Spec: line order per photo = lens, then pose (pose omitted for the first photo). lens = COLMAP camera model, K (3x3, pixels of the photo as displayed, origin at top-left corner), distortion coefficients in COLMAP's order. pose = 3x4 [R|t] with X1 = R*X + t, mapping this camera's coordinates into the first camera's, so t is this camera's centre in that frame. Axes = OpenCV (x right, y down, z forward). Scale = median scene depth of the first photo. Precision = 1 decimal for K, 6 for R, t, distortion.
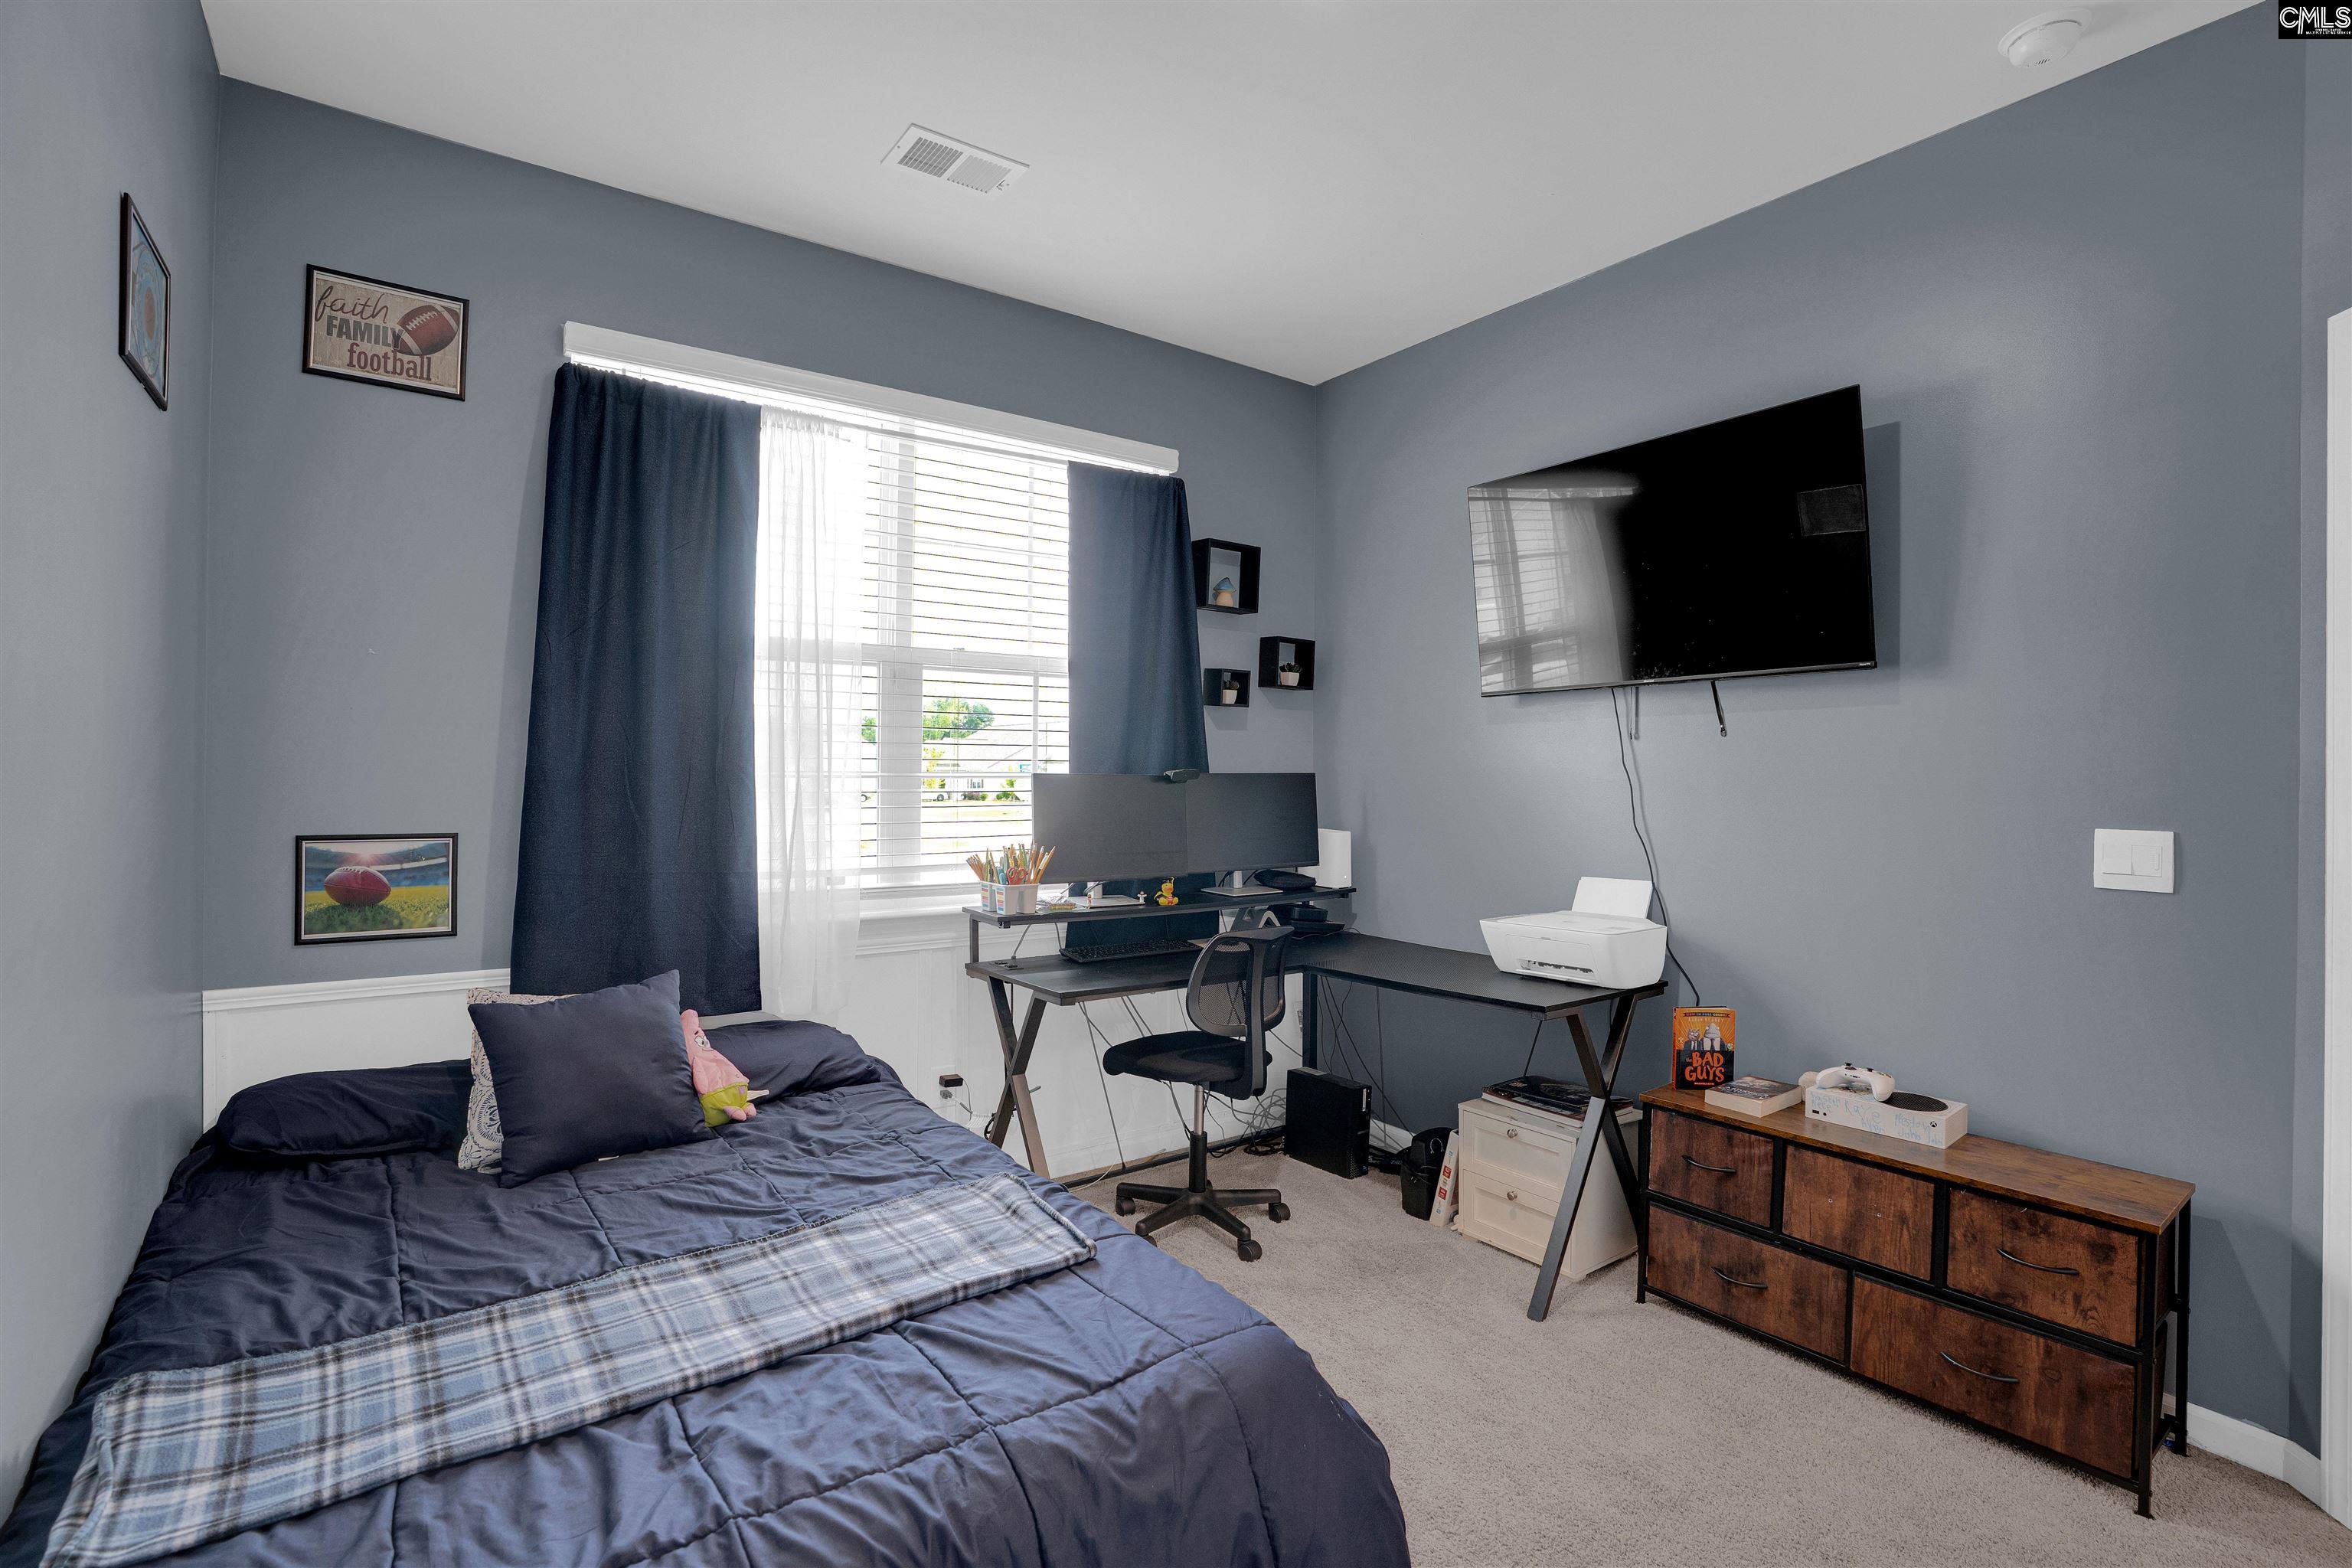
lens RADIAL K [[1079.4, 0, 1173.5], [0, 1079.4, 773.3], [0, 0, 1]] dist [-0.079751, 0.029080]
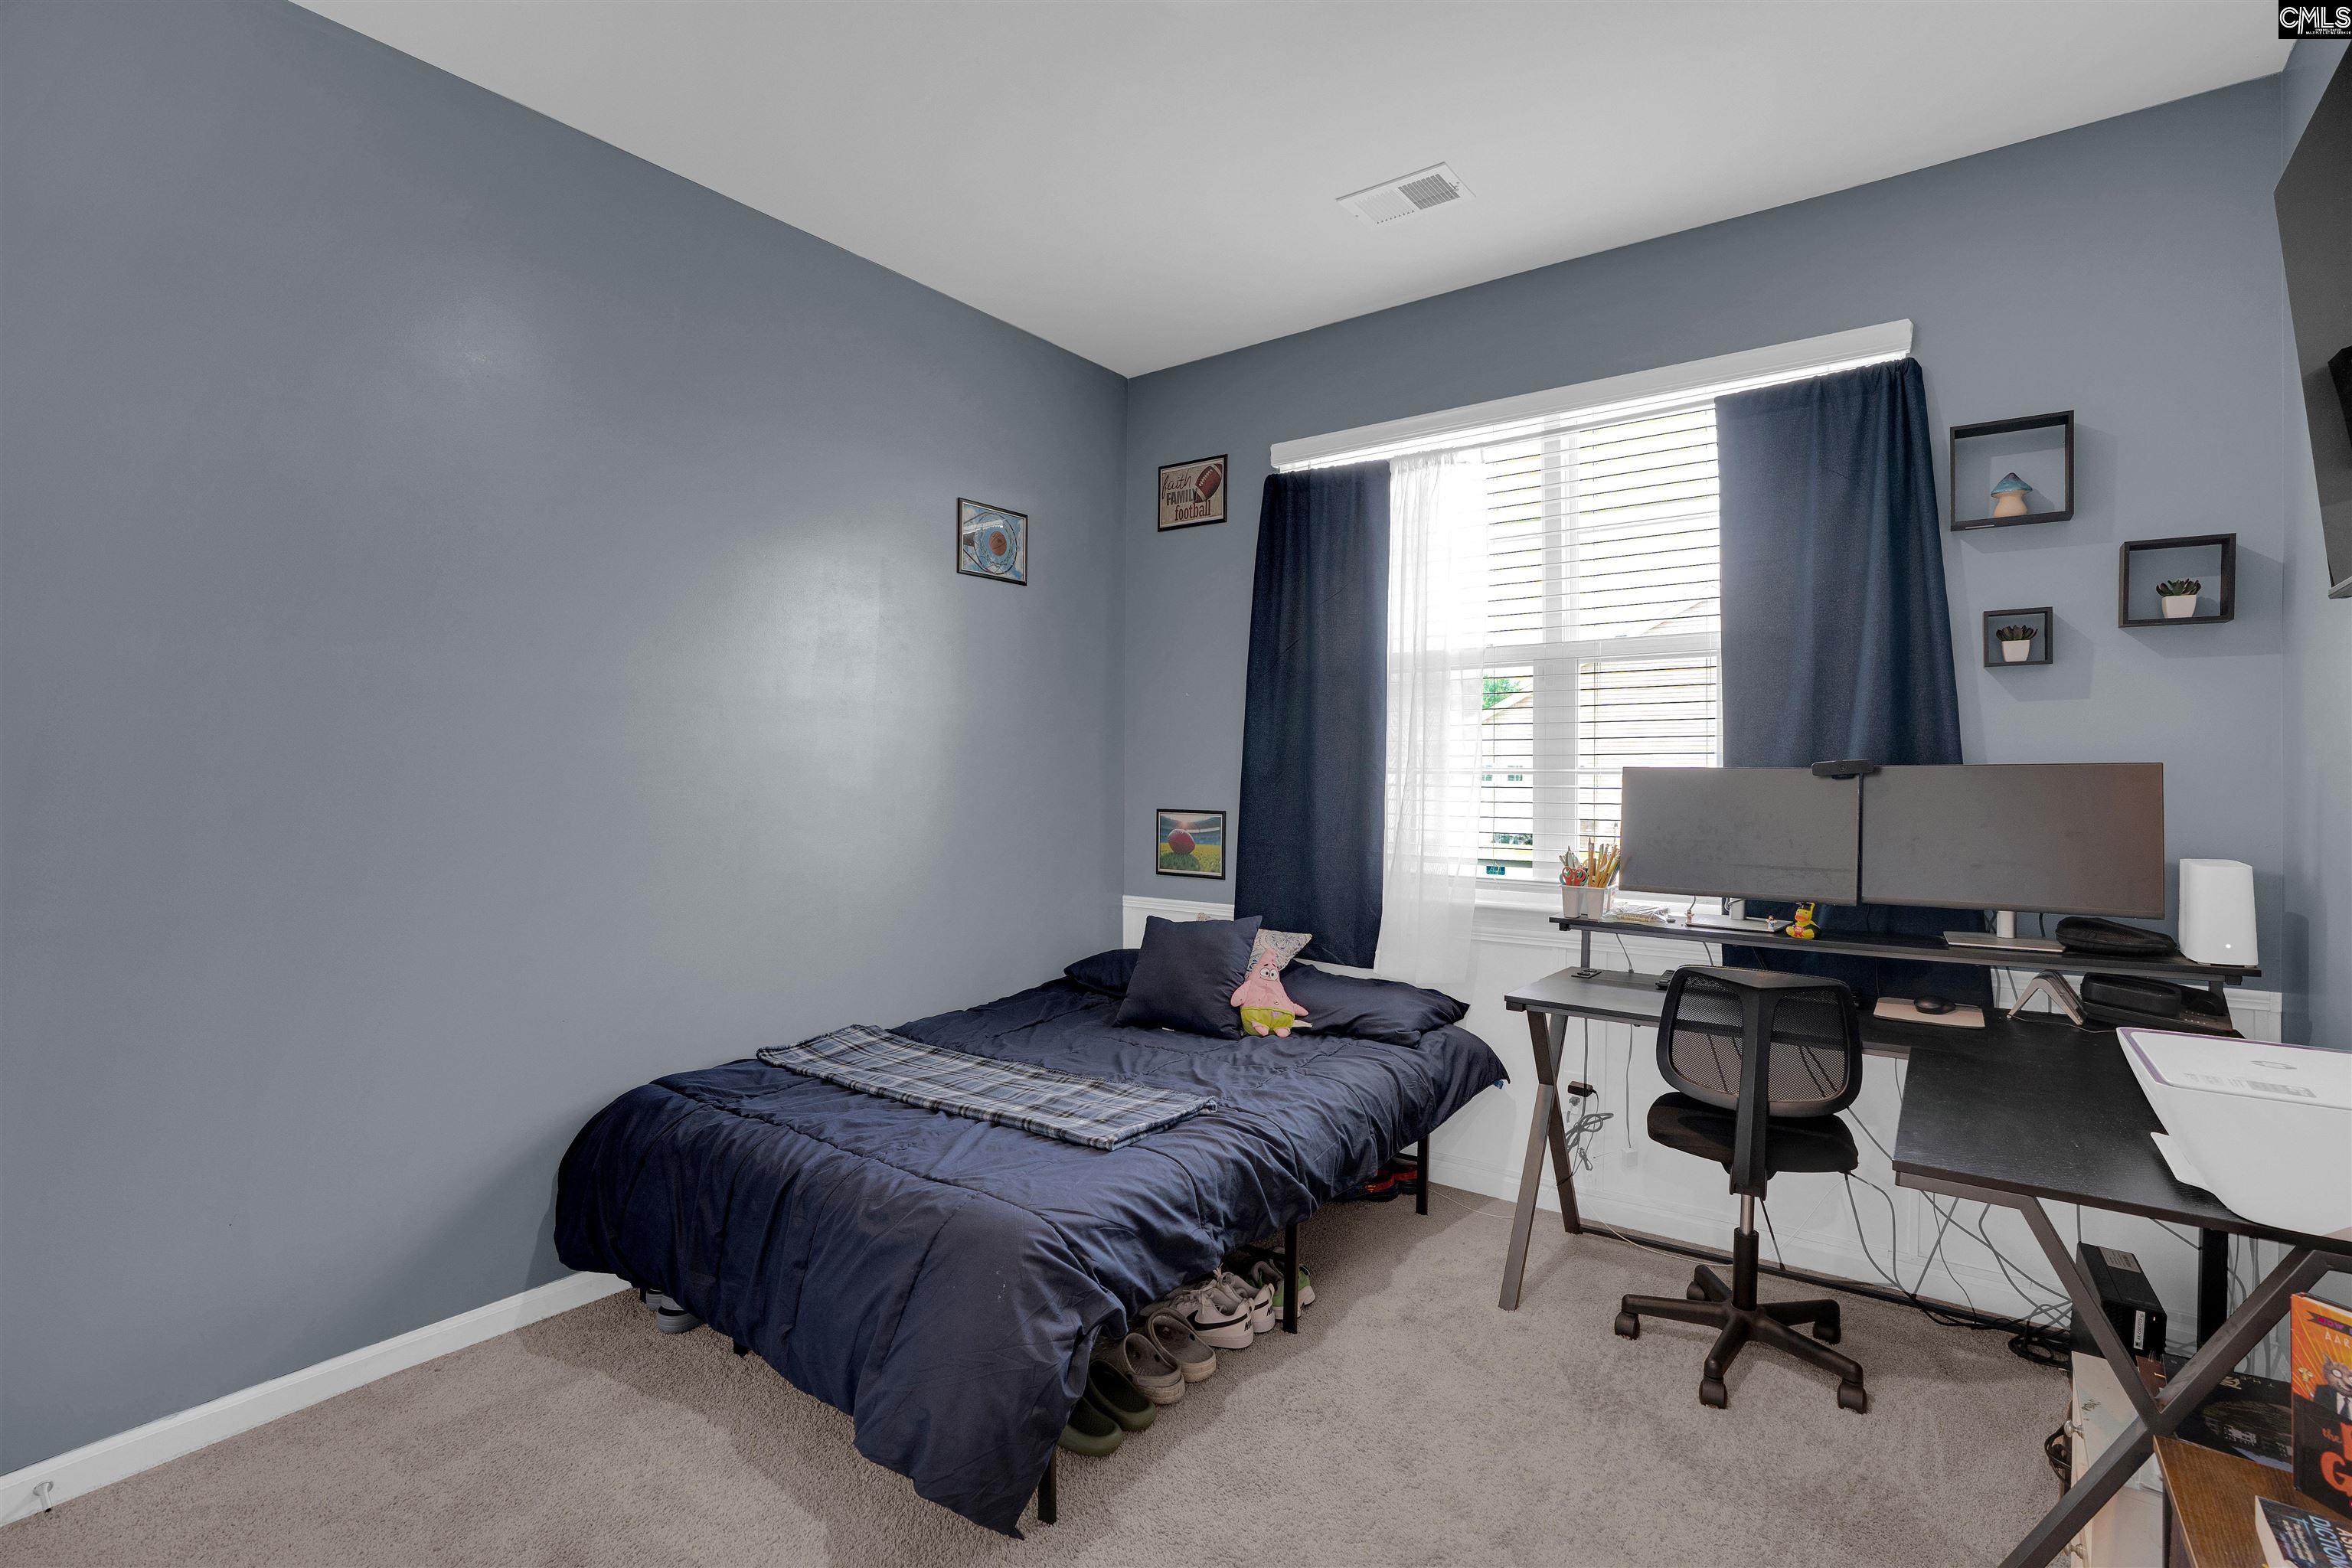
lens RADIAL K [[1079.4, 0, 1173.5], [0, 1079.4, 773.3], [0, 0, 1]] dist [-0.079751, 0.029080]
pose [[0.293681, -0.010233, -0.955849, 0.691588], [-0.004582, 0.999916, -0.012112, 0.020116], [0.955892, 0.007936, 0.293610, 0.428625]]
